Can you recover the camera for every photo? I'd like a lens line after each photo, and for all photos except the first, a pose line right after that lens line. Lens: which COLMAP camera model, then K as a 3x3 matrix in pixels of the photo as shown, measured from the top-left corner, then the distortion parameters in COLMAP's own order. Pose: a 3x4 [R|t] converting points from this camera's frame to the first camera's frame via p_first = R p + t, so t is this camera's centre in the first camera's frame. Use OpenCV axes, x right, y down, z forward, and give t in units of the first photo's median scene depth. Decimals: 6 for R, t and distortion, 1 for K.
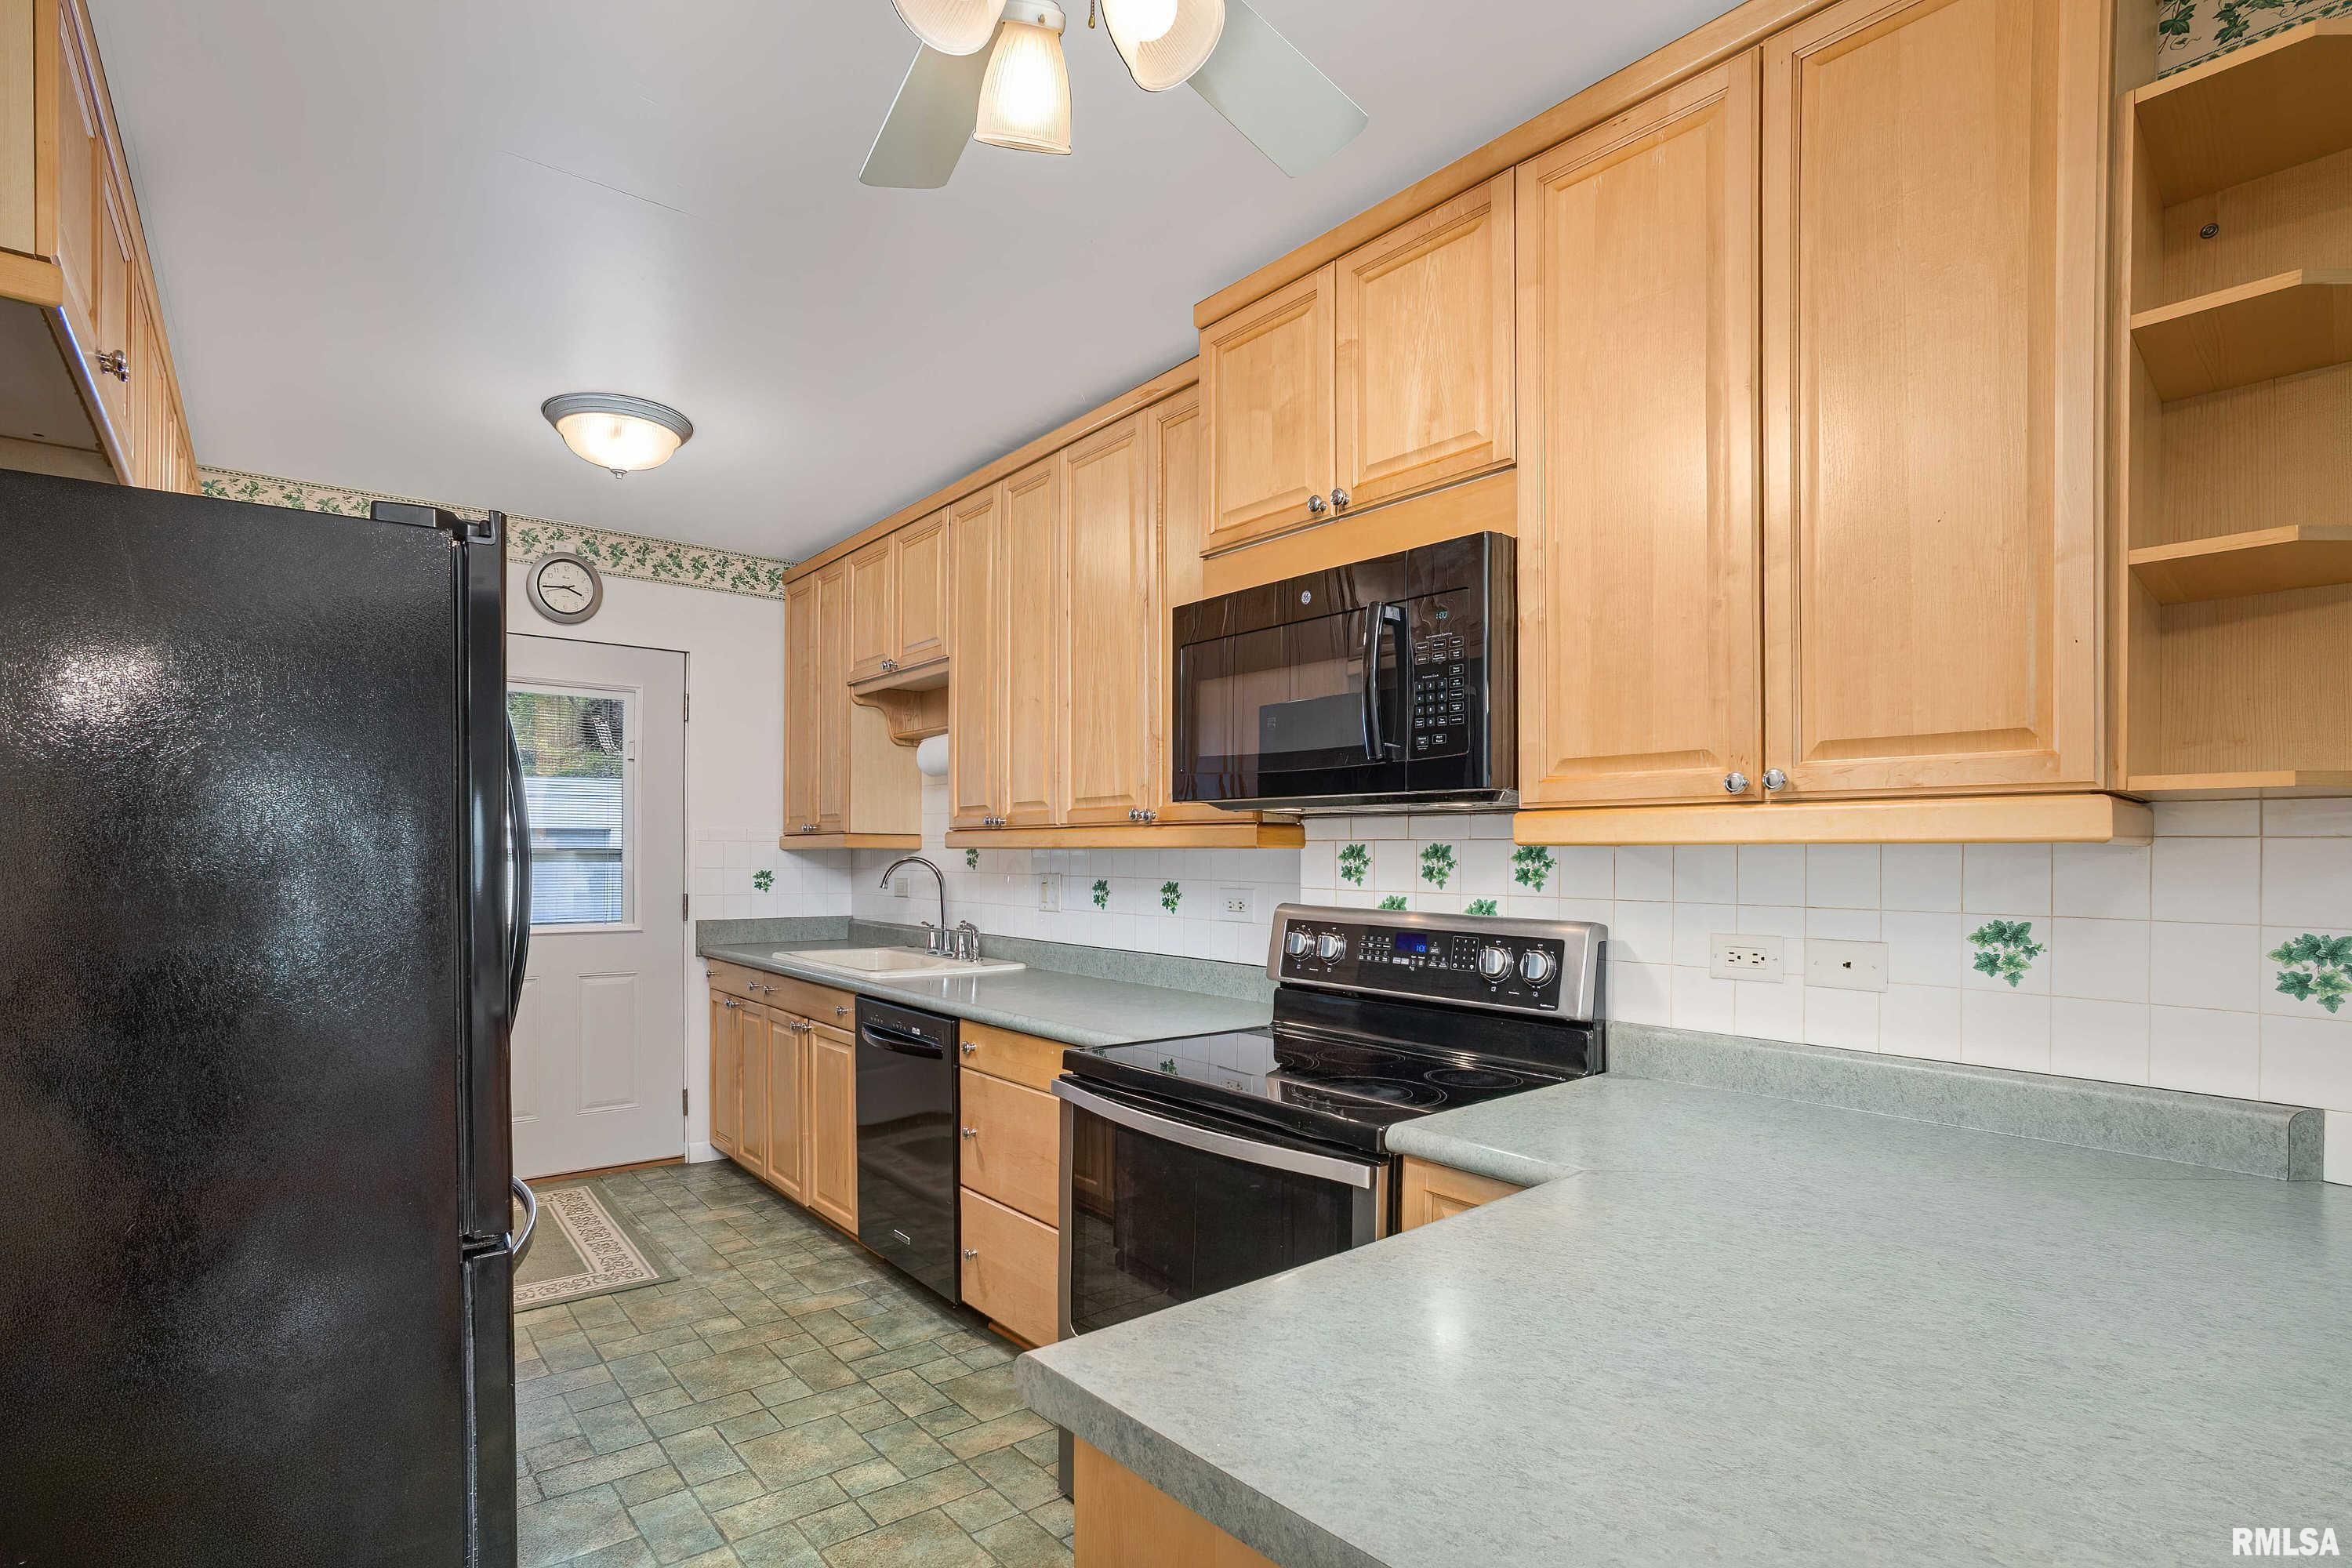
lens RADIAL K [[1067.1, 0, 1133.6], [0, 1067.1, 861.9], [0, 0, 1]] dist [-0.055931, -0.000424]
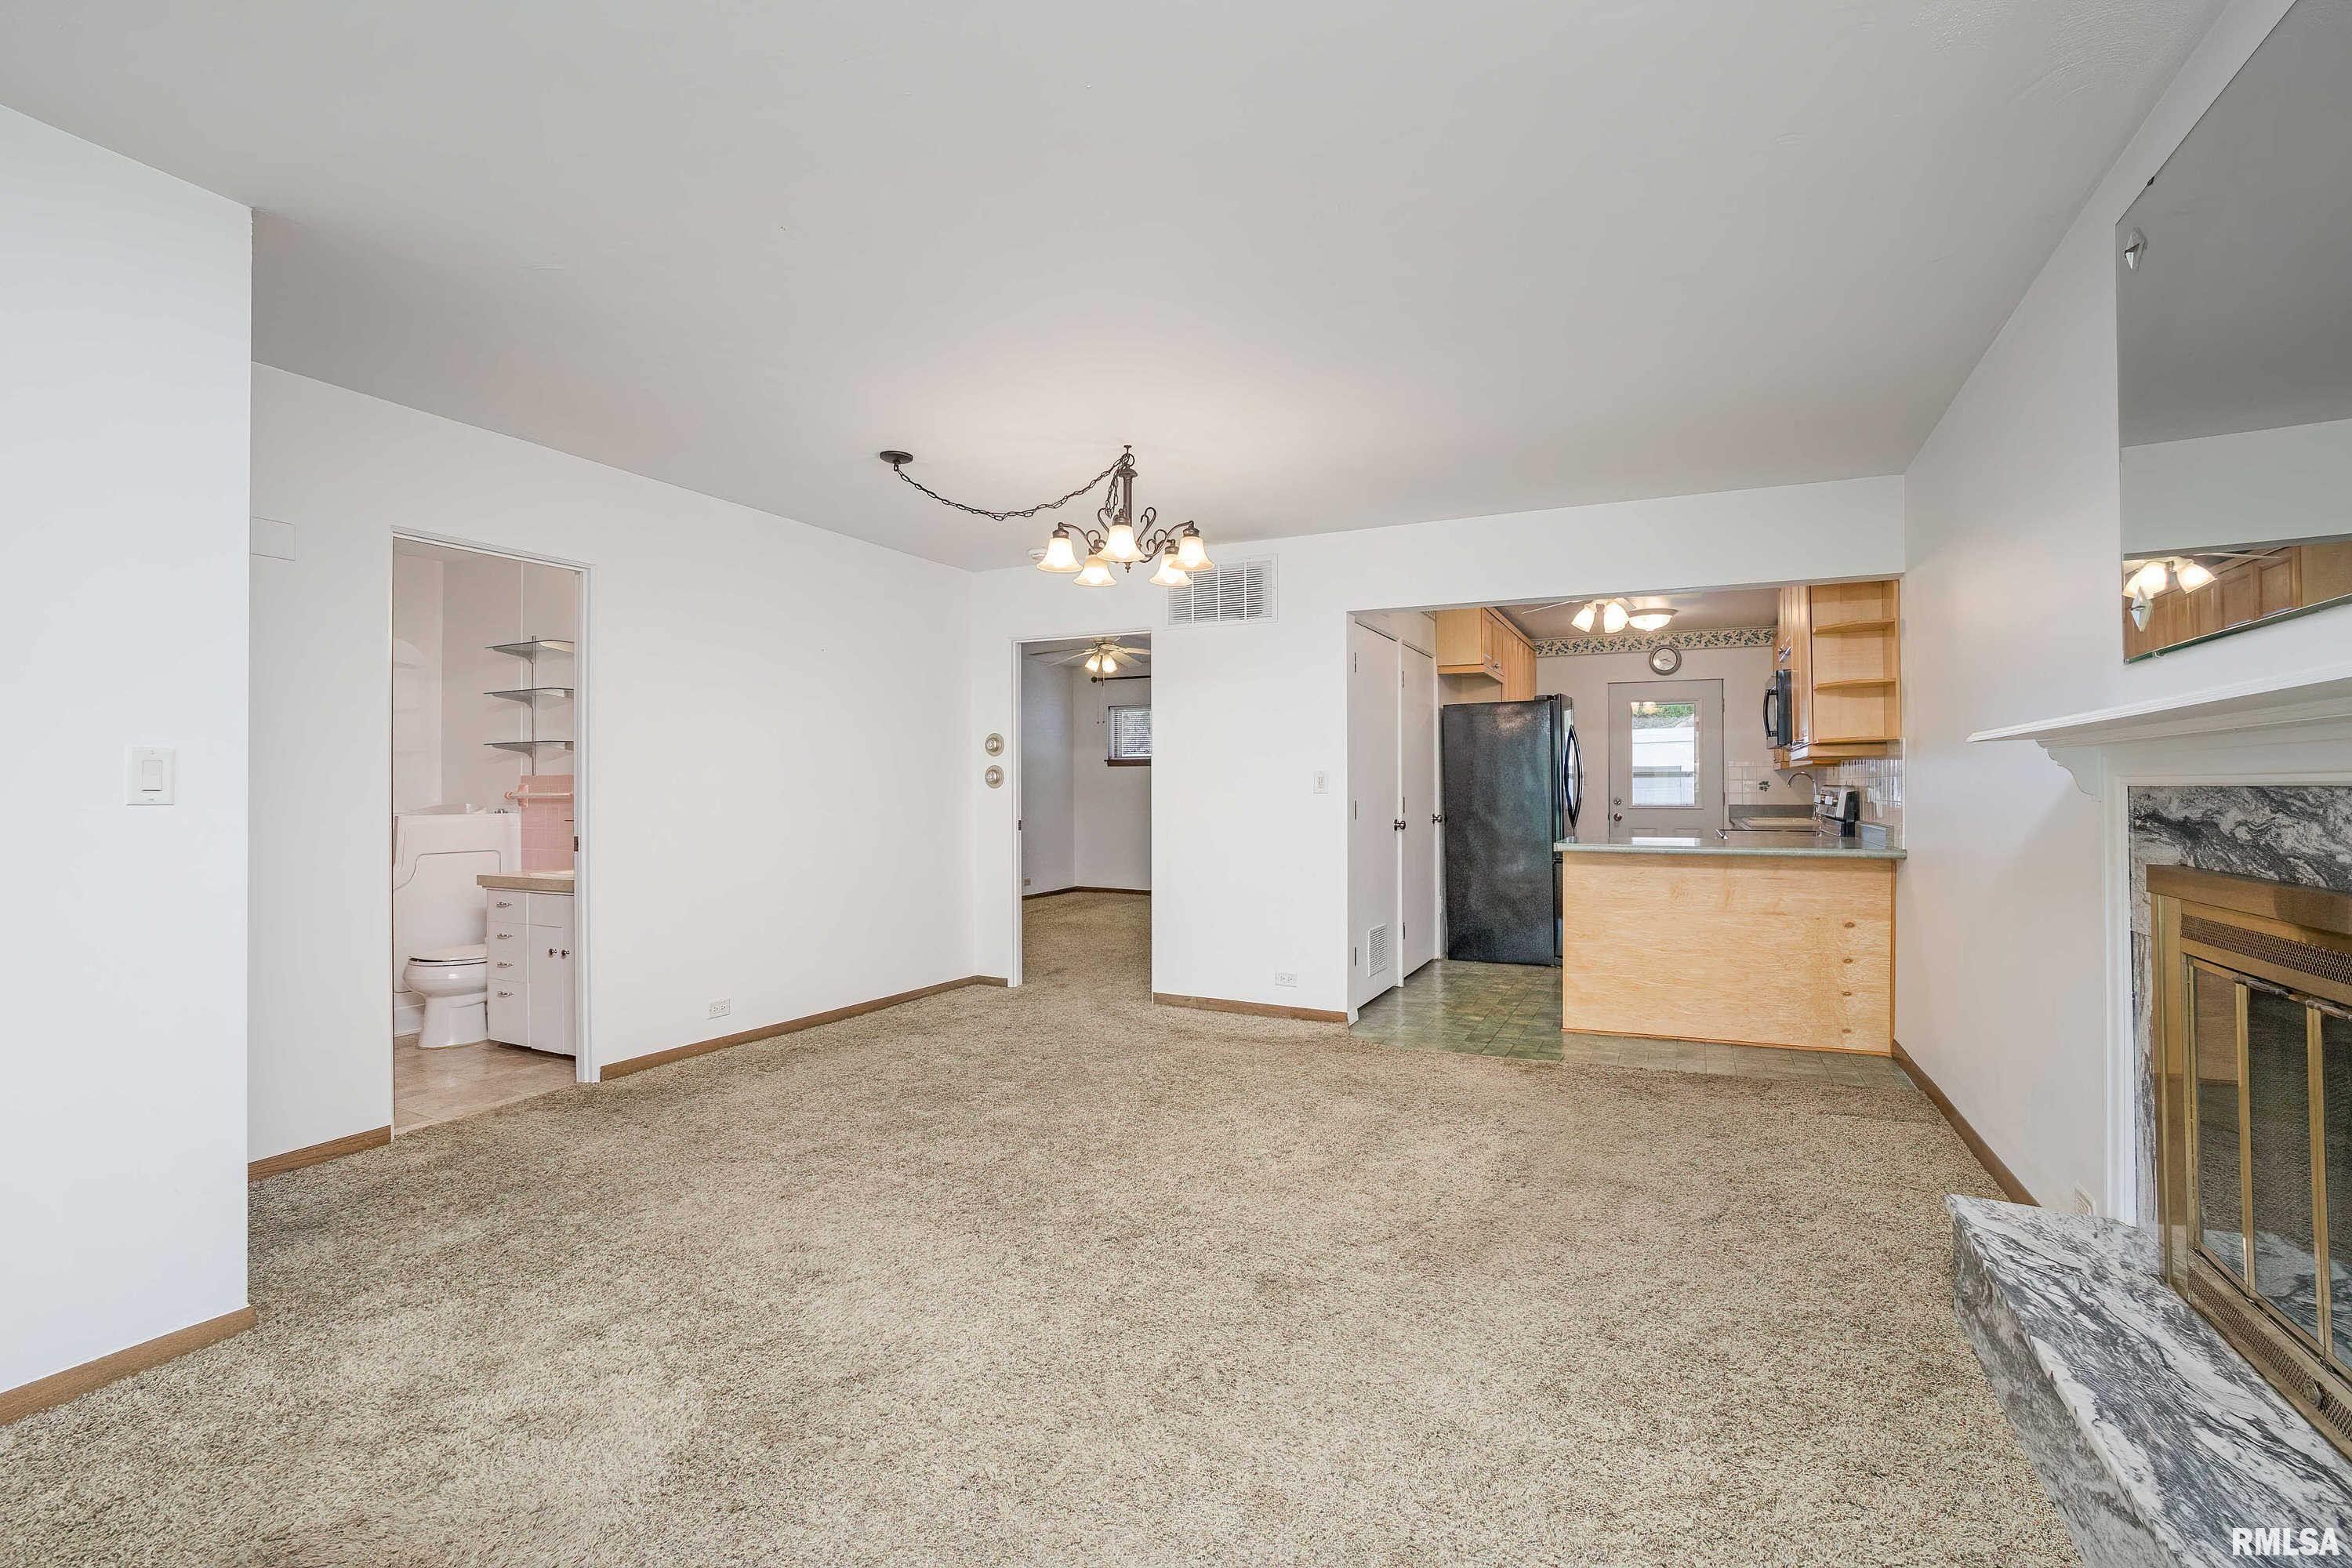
lens RADIAL K [[1068.1, 0, 1176.0], [0, 1068.1, 784.0], [0, 0, 1]] dist [0.000518, 0.000392]
pose [[0.411619, -0.010326, -0.911298, 1.966697], [-0.001866, 0.999924, -0.012173, 0.075299], [0.911354, 0.006711, 0.411568, -1.624680]]
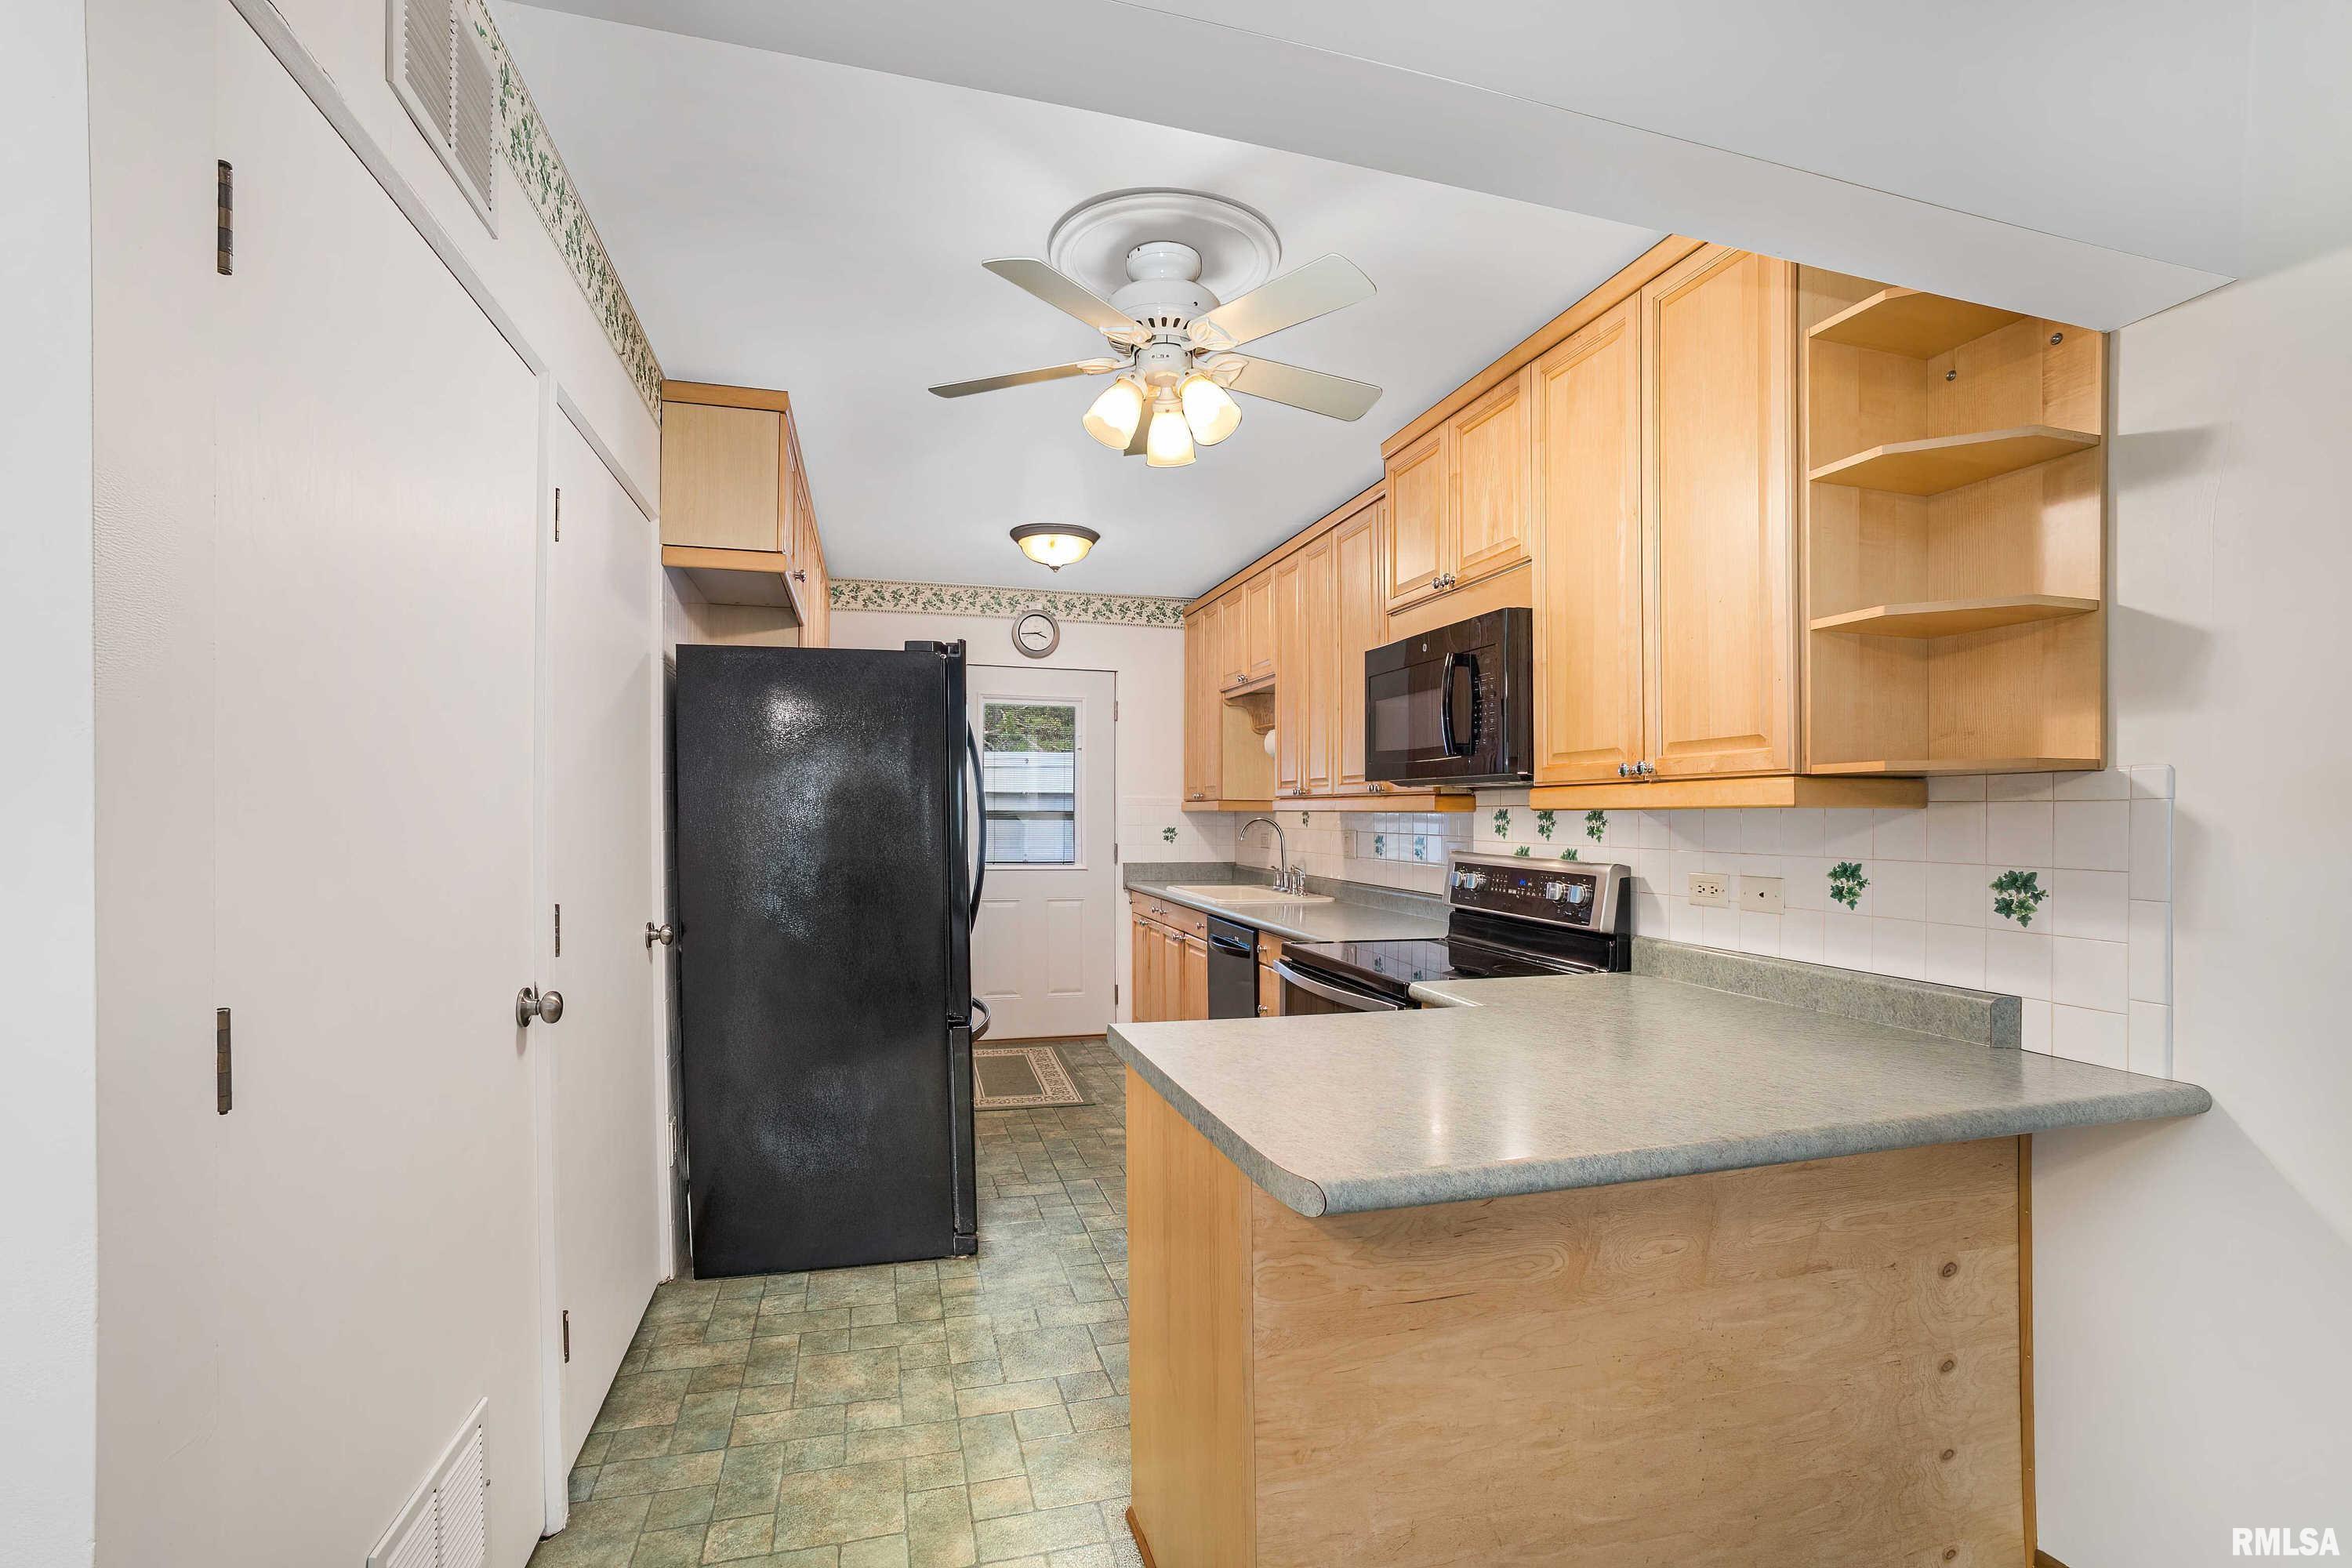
lens RADIAL K [[1025.0, 0, 1186.6], [0, 1025.0, 824.4], [0, 0, 1]] dist [-0.075716, 0.000140]
pose [[0.922210, 0.004999, -0.386657, 0.344326], [-0.004871, 0.999987, 0.001311, 0.003810], [0.386659, 0.000674, 0.922222, -0.399015]]
